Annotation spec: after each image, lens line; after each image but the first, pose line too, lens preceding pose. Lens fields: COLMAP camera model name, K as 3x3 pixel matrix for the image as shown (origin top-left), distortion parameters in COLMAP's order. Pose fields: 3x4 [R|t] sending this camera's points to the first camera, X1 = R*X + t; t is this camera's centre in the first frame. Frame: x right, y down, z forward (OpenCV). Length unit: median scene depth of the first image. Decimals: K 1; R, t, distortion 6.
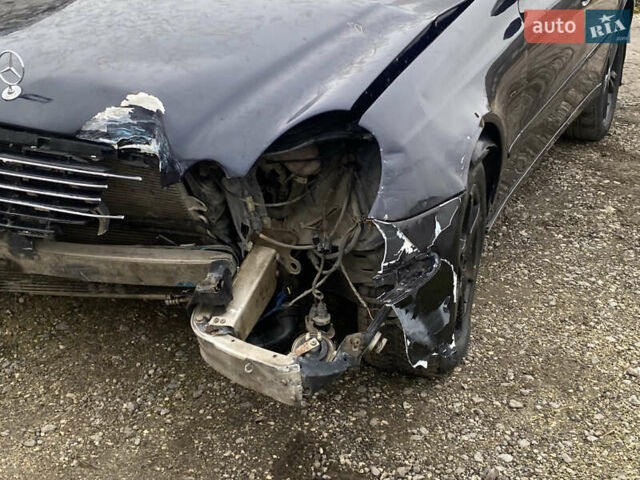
lens RADIAL K [[883.2, 0, 315.7], [0, 883.2, 245.7], [0, 0, 1]] dist [0.072593, 0.000000]
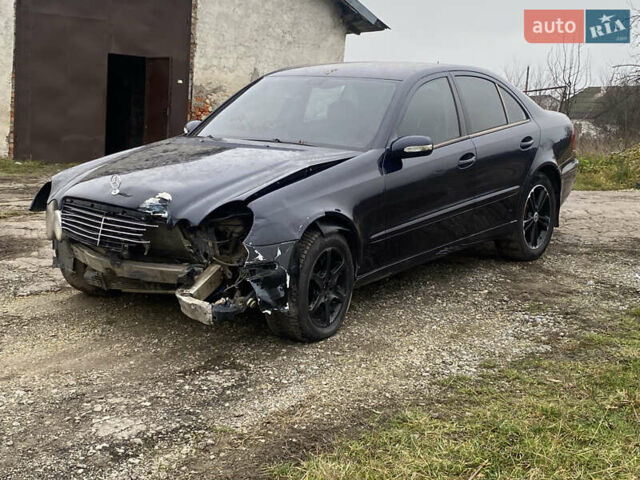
lens RADIAL K [[883.2, 0, 317.6], [0, 883.2, 236.8], [0, 0, 1]] dist [0.072593, 0.000000]
pose [[0.974935, 0.035474, -0.219644, 0.728771], [-0.078705, 0.978364, -0.191337, 0.365780], [0.208105, 0.203828, 0.956633, -1.161331]]
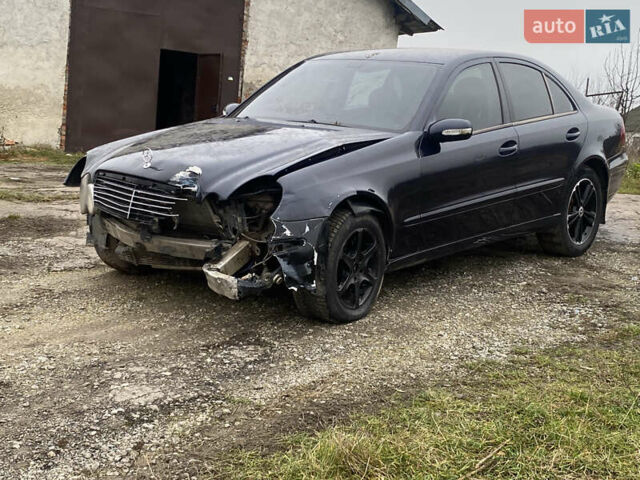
lens RADIAL K [[883.2, 0, 321.4], [0, 883.2, 242.2], [0, 0, 1]] dist [0.072593, 0.000000]
pose [[0.960216, 0.062744, -0.272118, 0.778256], [-0.117370, 0.974864, -0.189380, 0.429931], [0.253395, 0.213785, 0.943444, -1.090692]]
